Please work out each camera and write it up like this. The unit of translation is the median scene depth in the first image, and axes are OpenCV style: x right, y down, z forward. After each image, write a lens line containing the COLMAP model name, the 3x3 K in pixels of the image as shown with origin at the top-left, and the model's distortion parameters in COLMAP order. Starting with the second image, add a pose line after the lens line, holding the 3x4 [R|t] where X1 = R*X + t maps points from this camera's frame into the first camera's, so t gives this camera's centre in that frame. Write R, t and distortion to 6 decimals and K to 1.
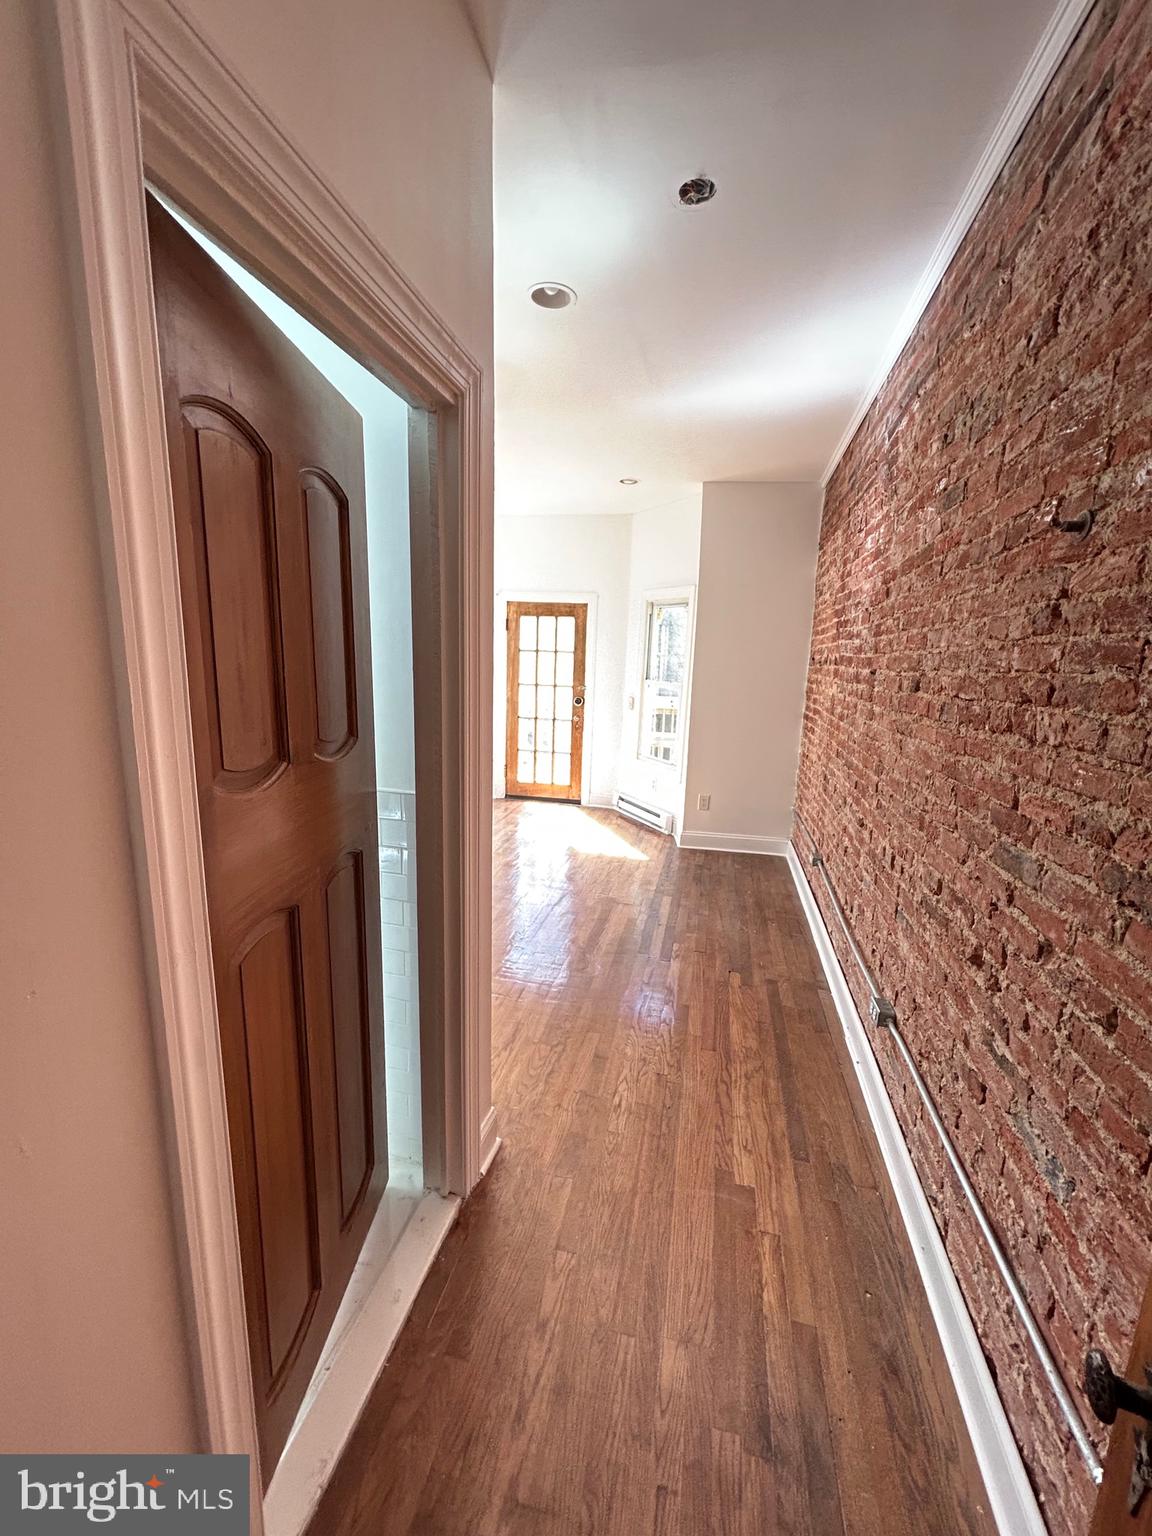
lens RADIAL K [[618.8, 0, 578.0], [0, 618.8, 769.3], [0, 0, 1]] dist [0.000162, 0.001083]
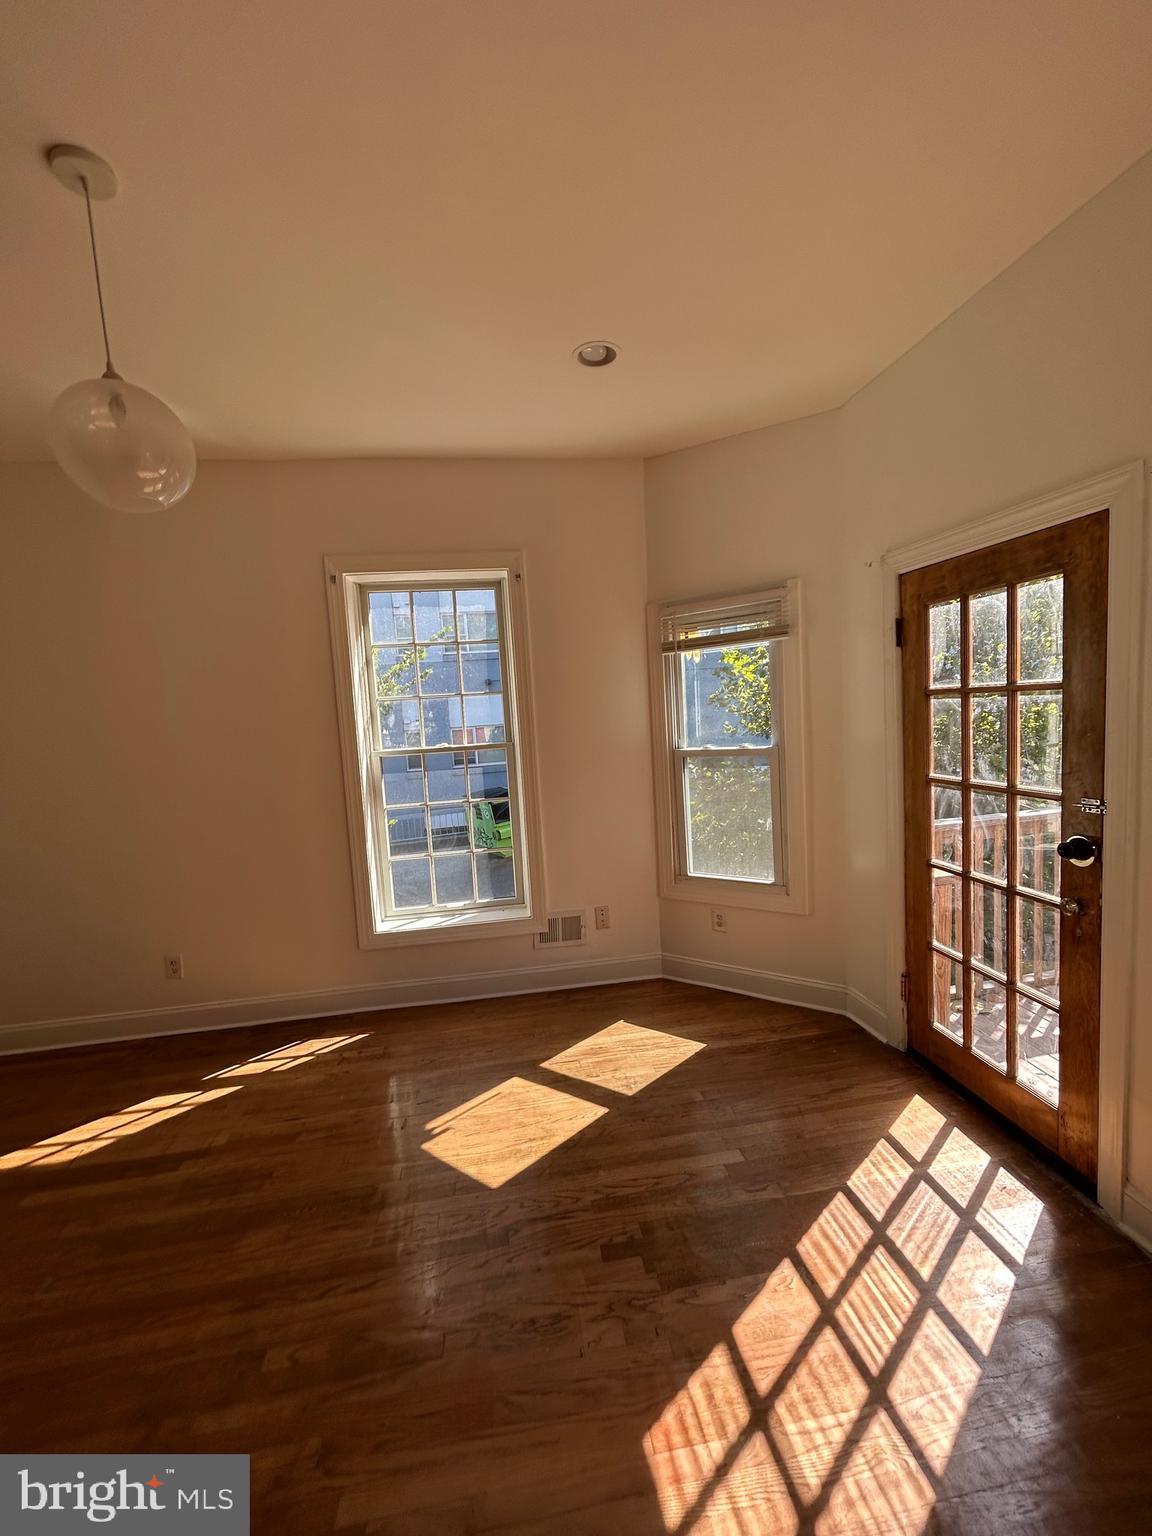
lens RADIAL K [[623.0, 0, 576.0], [0, 623.0, 768.0], [0, 0, 1]] dist [-0.000797, 0.002619]
pose [[0.368821, 0.033731, -0.928888, 0.243226], [-0.101726, 0.994803, -0.004266, -0.161292], [0.923917, 0.096065, 0.370335, 0.869266]]
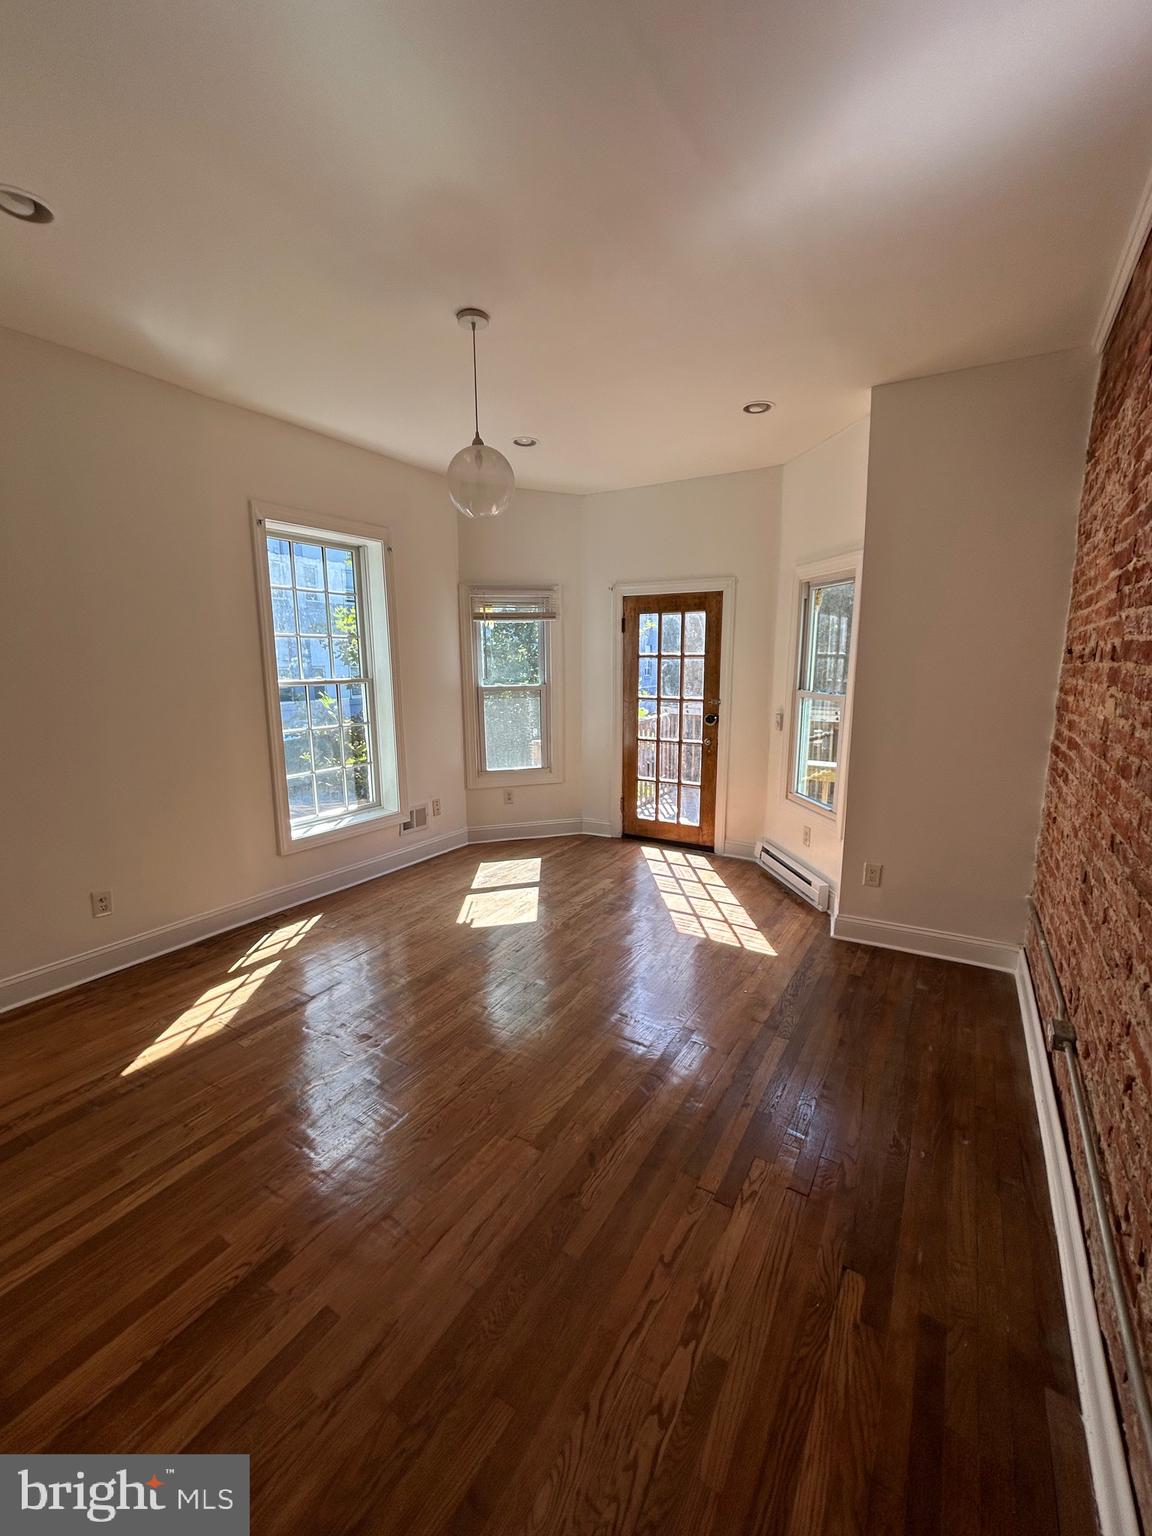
lens RADIAL K [[624.6, 0, 576.9], [0, 624.6, 771.9], [0, 0, 1]] dist [-0.000585, 0.000307]
pose [[0.946681, 0.021074, -0.321482, 0.123158], [-0.024604, 0.999673, -0.006922, -0.046621], [0.321231, 0.014463, 0.946890, 0.277730]]
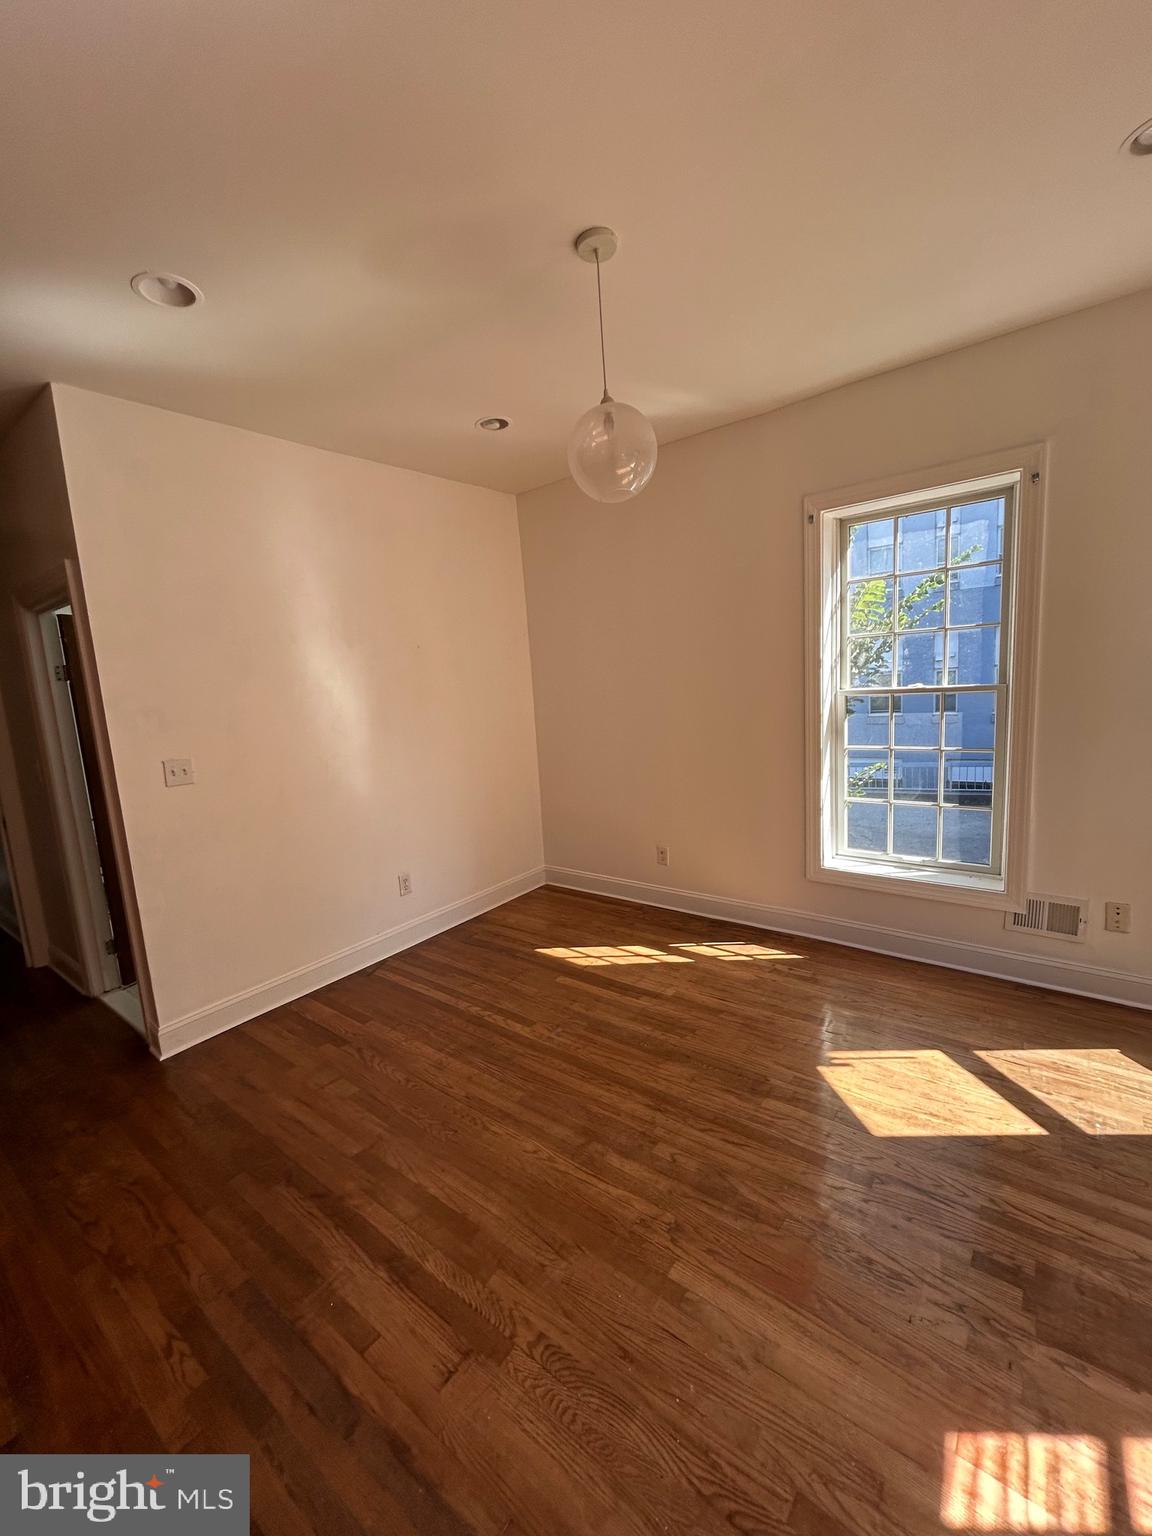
lens RADIAL K [[619.0, 0, 573.6], [0, 619.0, 771.4], [0, 0, 1]] dist [0.000789, 0.000442]
pose [[-0.413278, 0.130573, -0.901195, 0.270914], [-0.119099, 0.973414, 0.195654, -0.172241], [0.902783, 0.188191, -0.386739, 0.935704]]
